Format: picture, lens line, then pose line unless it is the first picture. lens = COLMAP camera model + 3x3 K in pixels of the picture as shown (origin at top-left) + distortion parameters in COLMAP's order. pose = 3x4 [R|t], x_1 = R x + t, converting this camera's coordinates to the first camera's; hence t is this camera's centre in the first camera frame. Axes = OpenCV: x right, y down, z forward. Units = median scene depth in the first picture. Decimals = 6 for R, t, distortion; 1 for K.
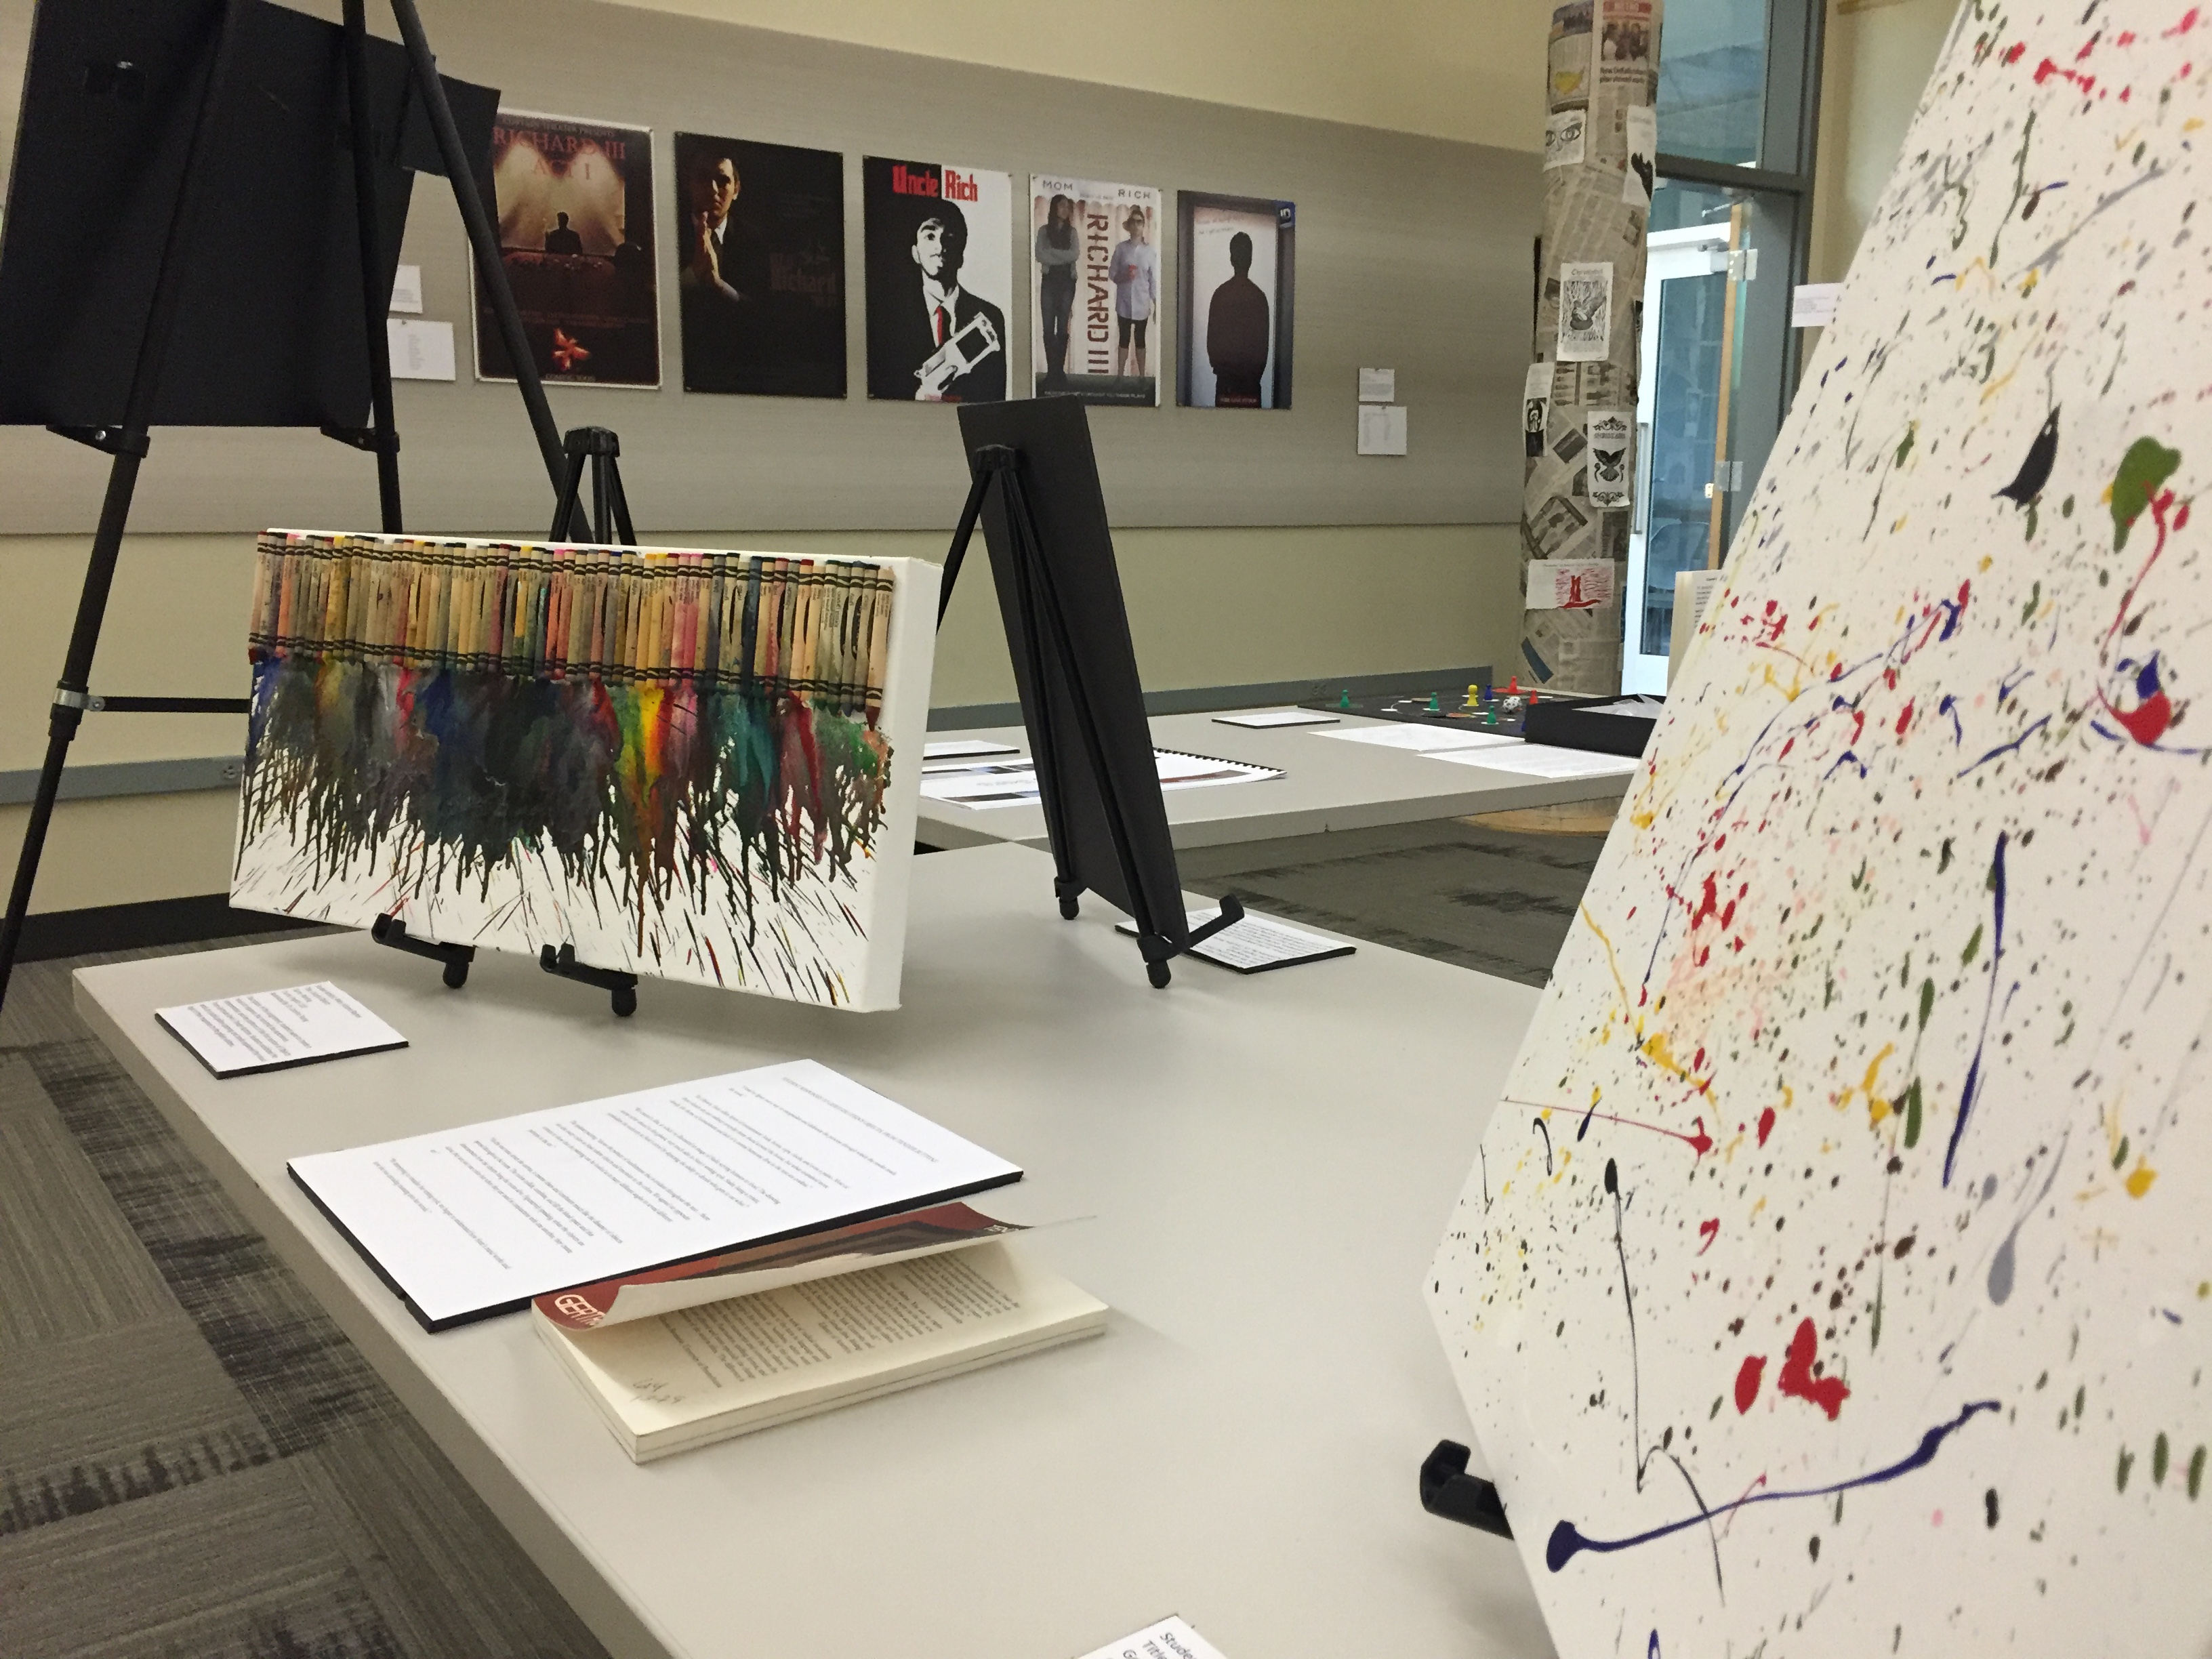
lens RADIAL K [[1886.6, 0, 1090.9], [0, 1886.6, 829.0], [0, 0, 1]] dist [0.090605, -0.136006]
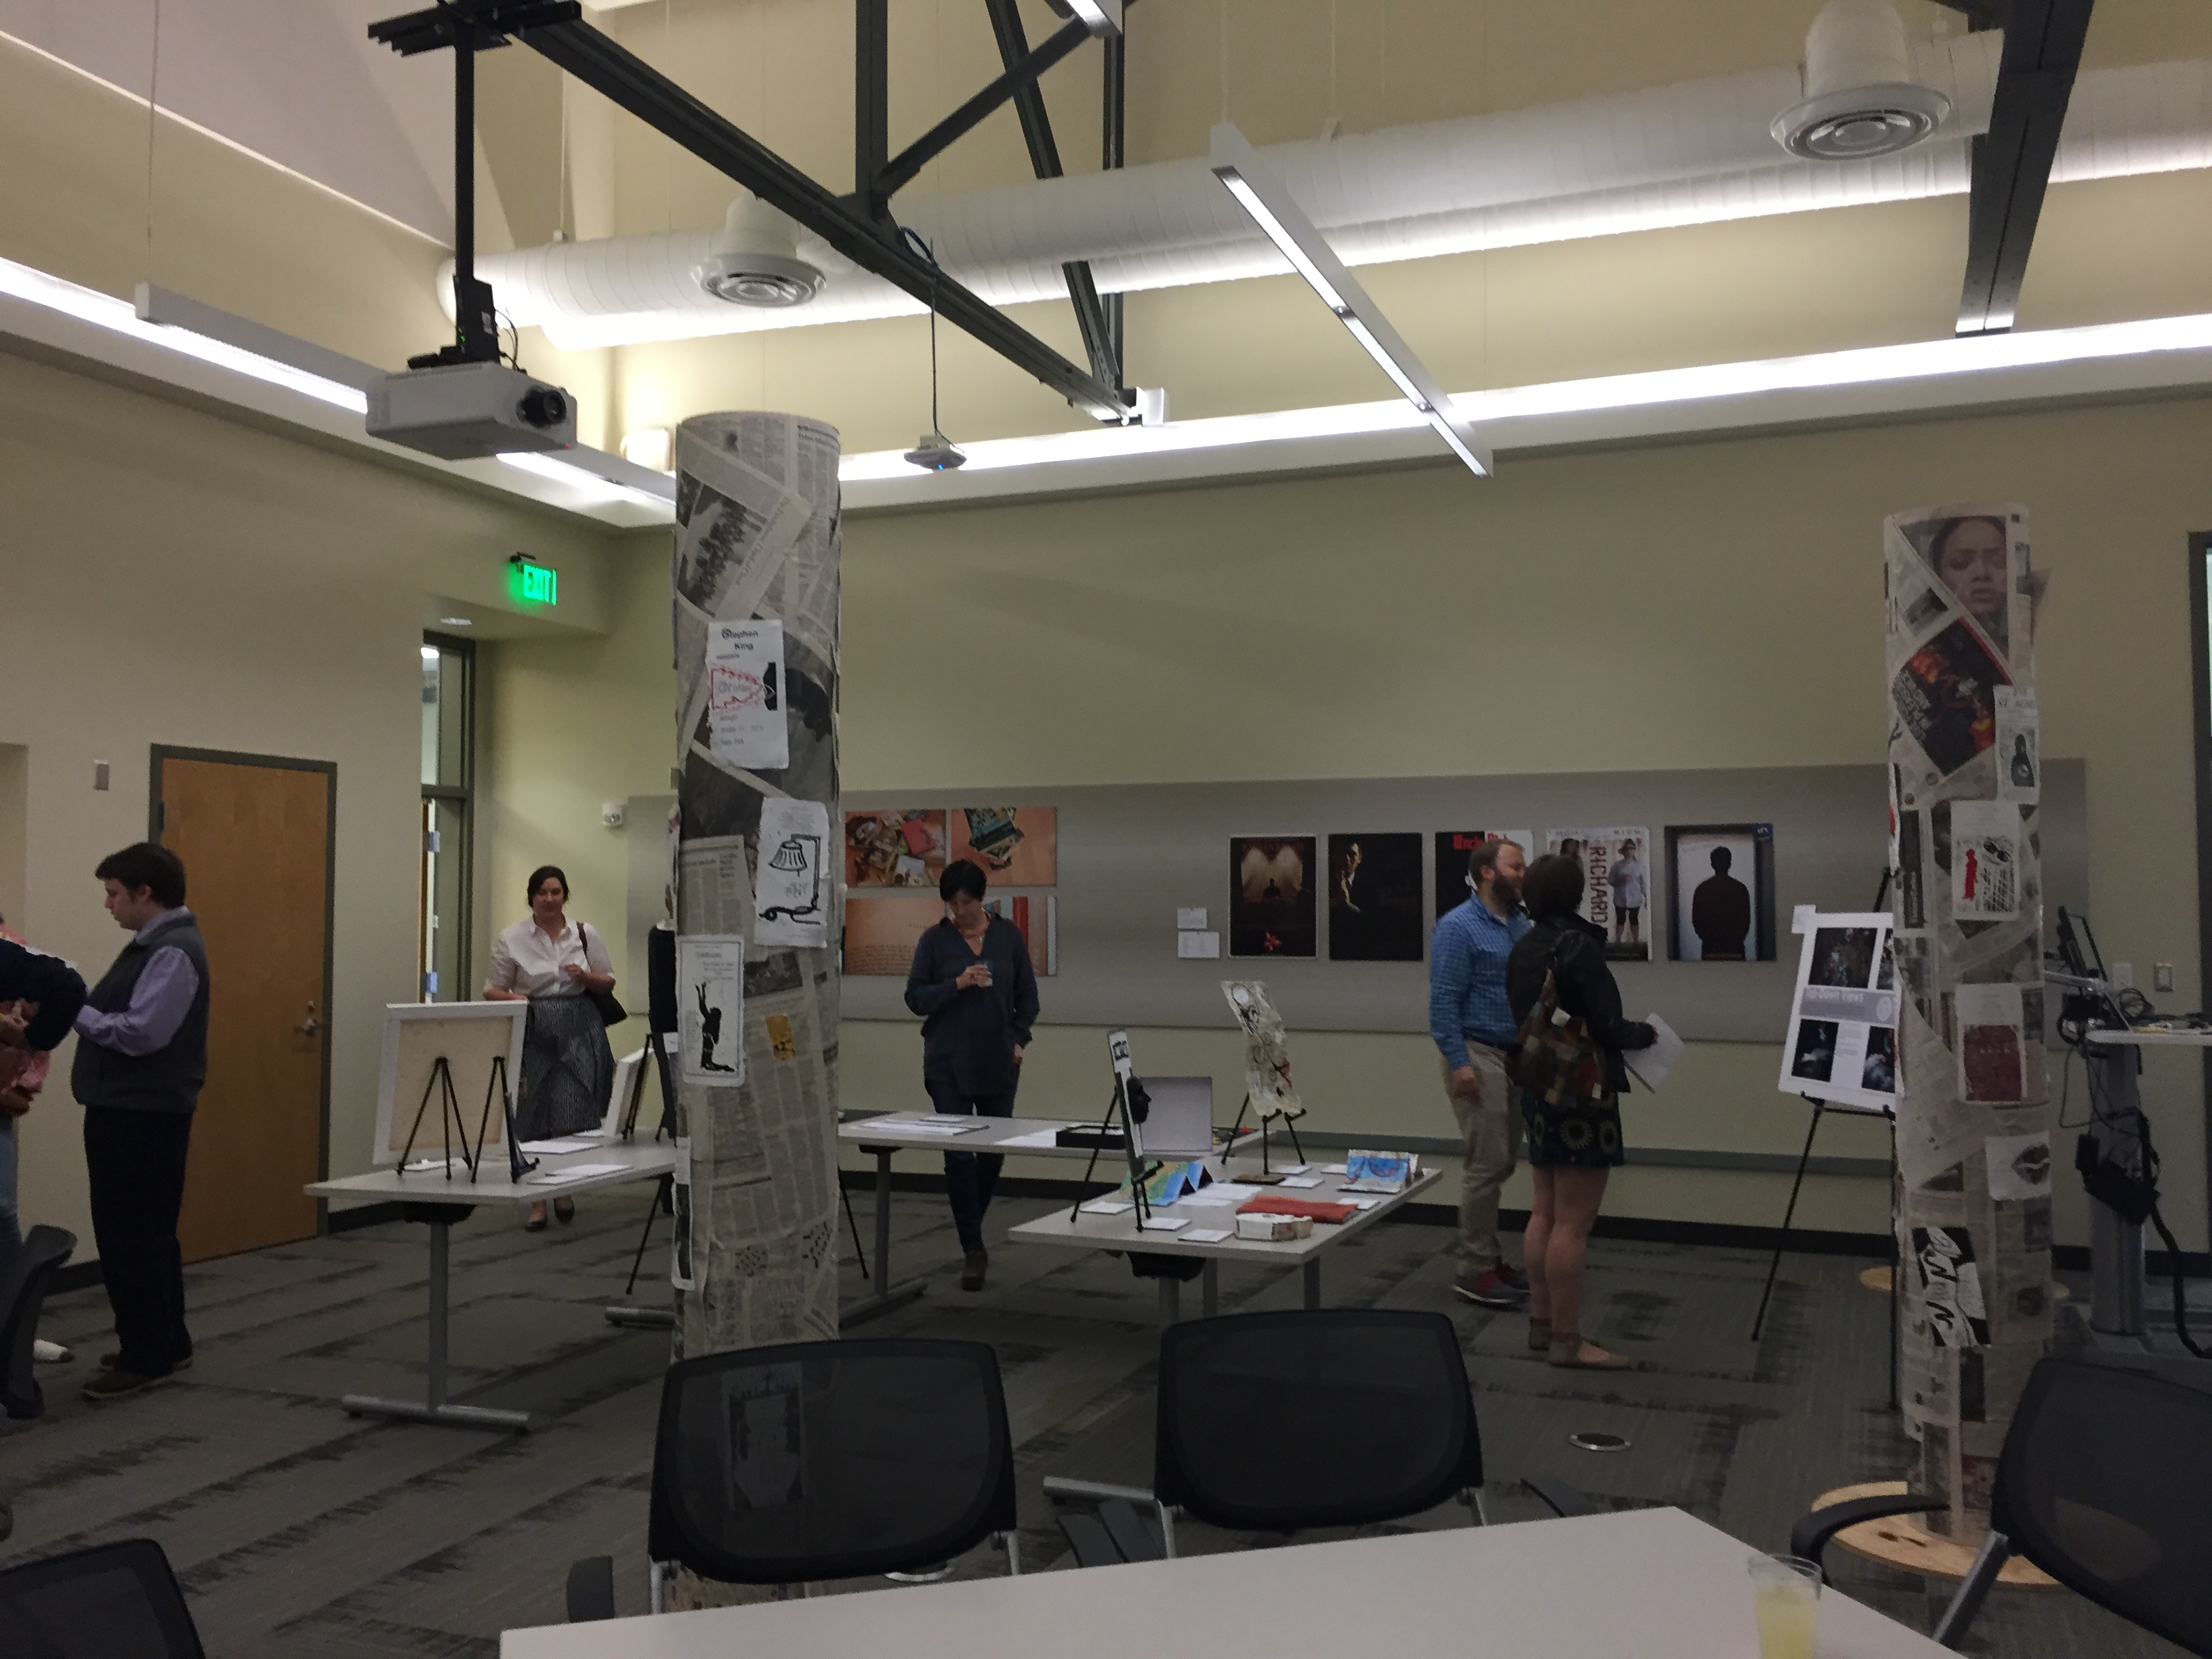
lens RADIAL K [[1886.6, 0, 1109.4], [0, 1886.6, 840.5], [0, 0, 1]] dist [0.090605, -0.136006]
pose [[0.528263, -0.037152, -0.848268, 1.152912], [-0.146261, 0.980127, -0.134012, -0.049272], [0.836389, 0.194862, 0.512331, -0.182227]]
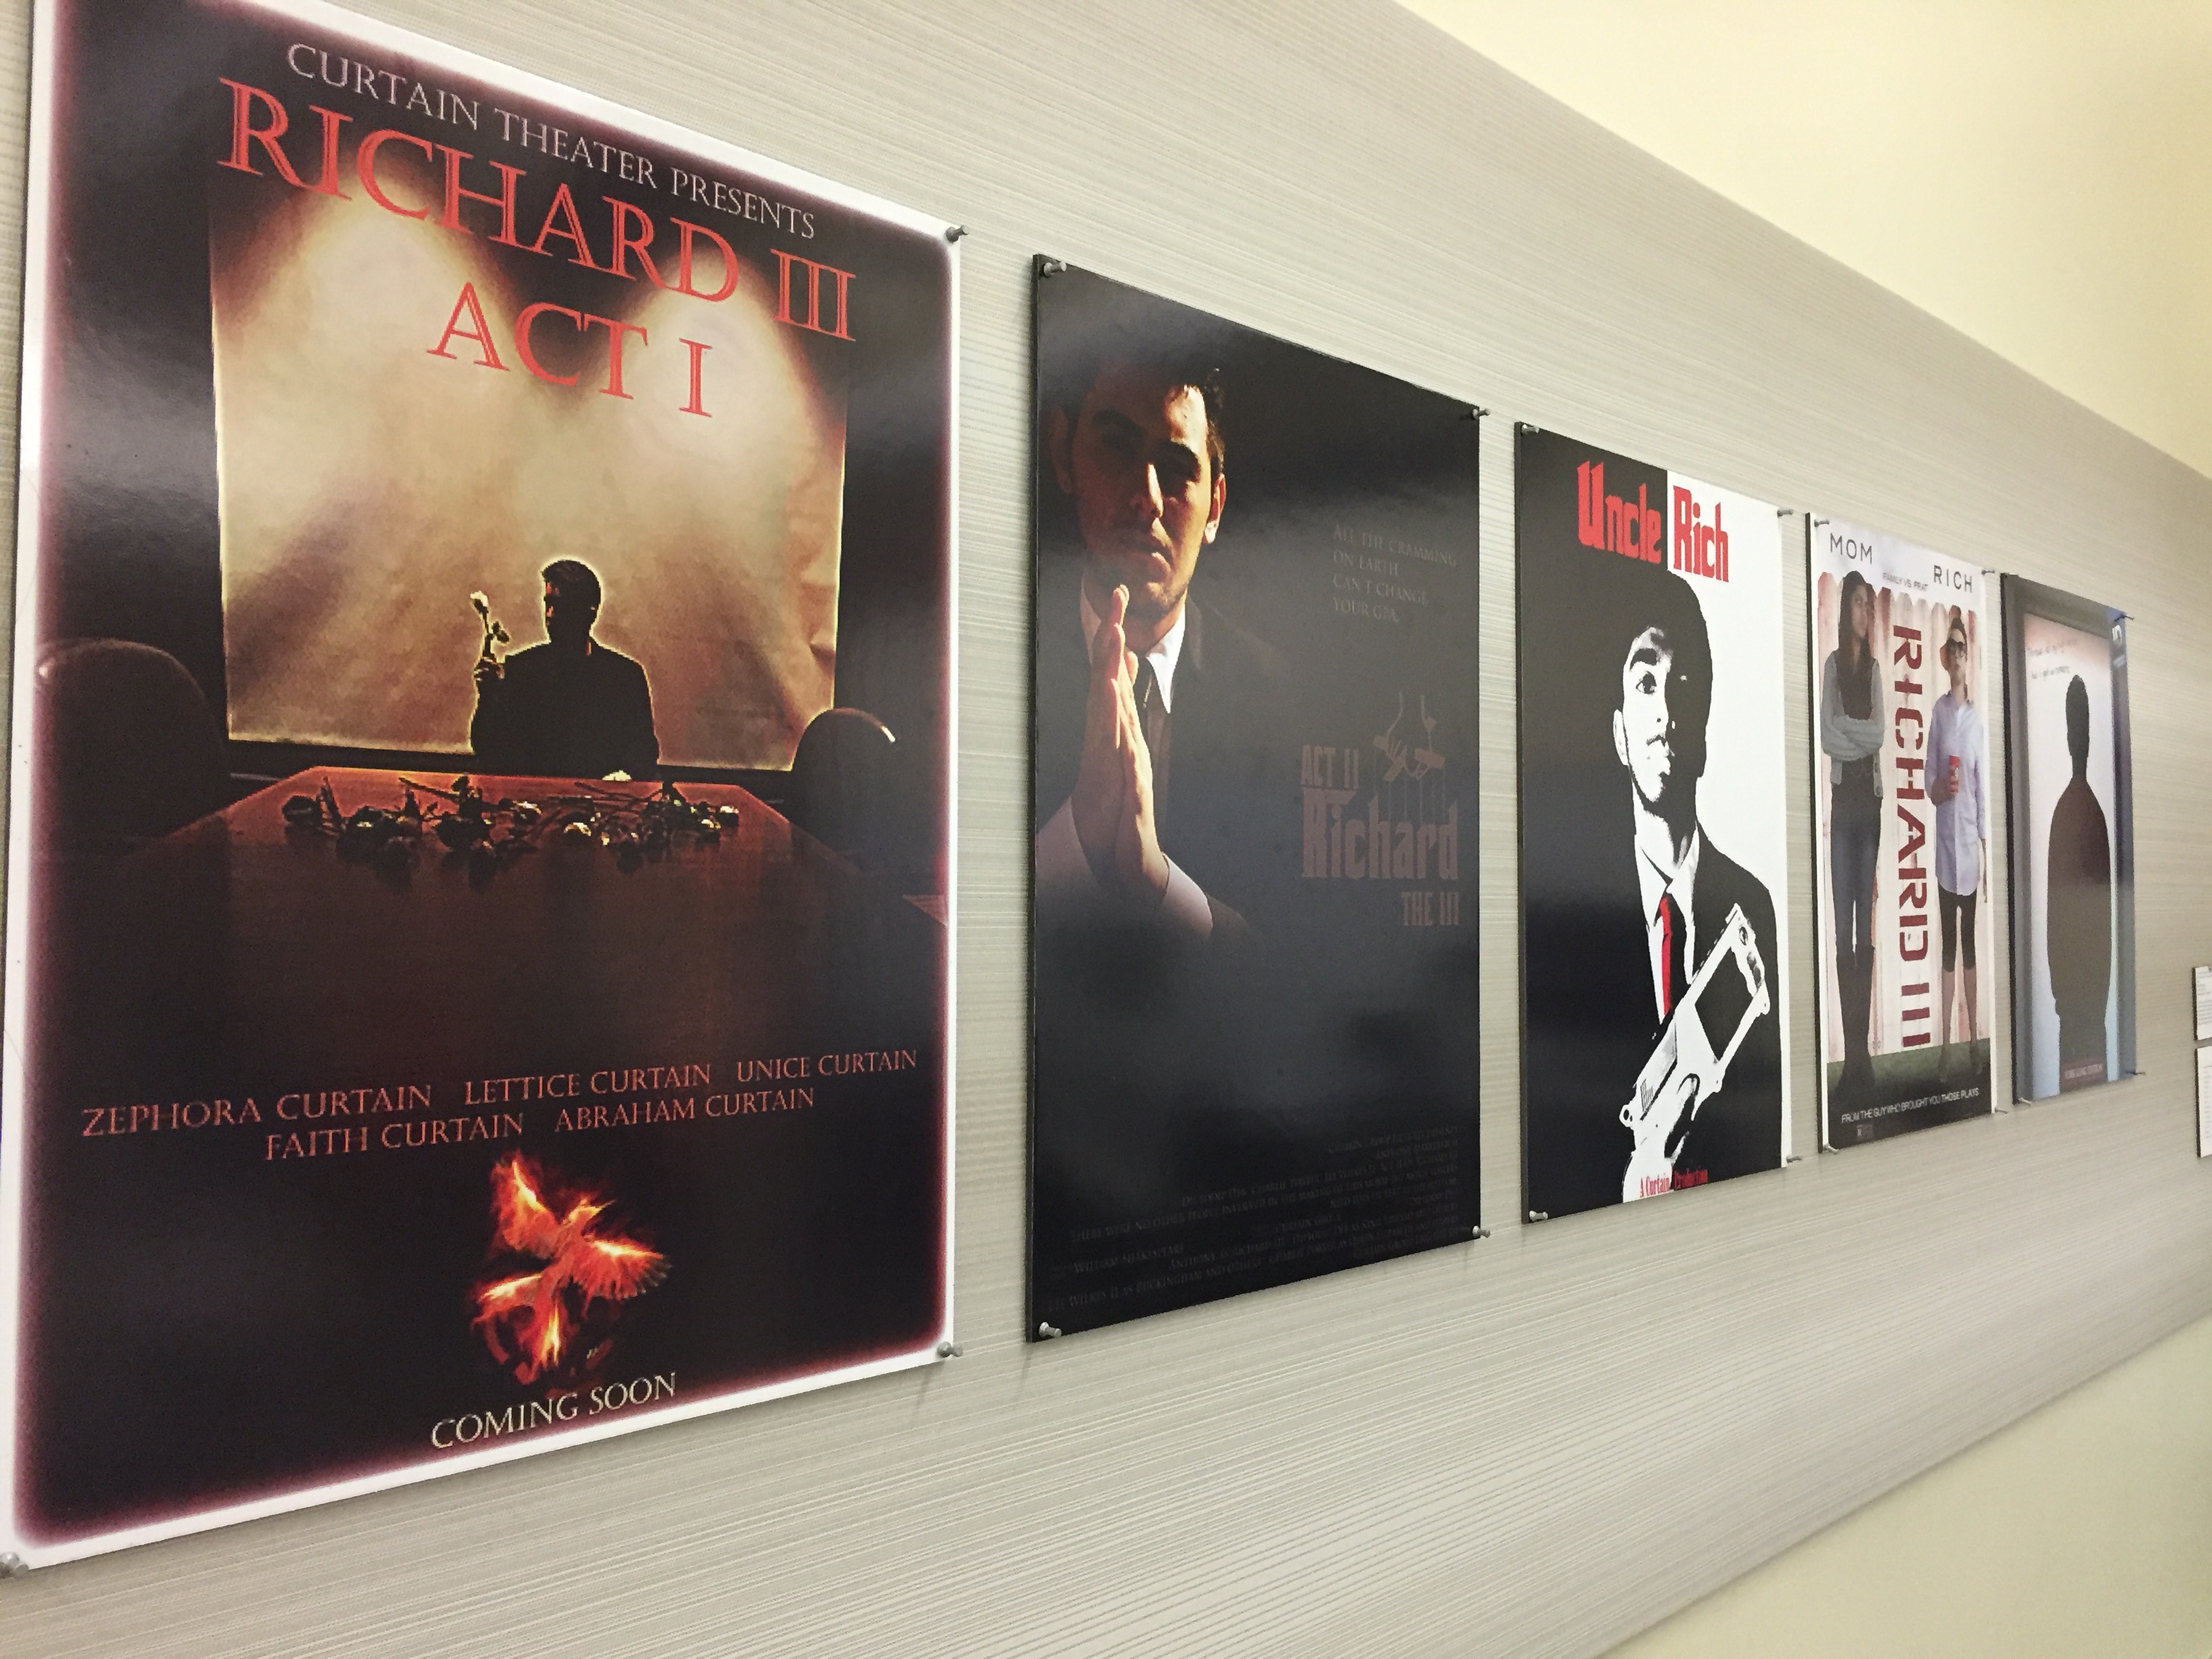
lens RADIAL K [[1886.6, 0, 1086.8], [0, 1886.6, 829.6], [0, 0, 1]] dist [0.090605, -0.136006]
pose [[0.985483, 0.001666, 0.169765, -0.213981], [0.034420, 0.977224, -0.209401, -0.211504], [-0.166247, 0.212204, 0.962980, 0.674389]]
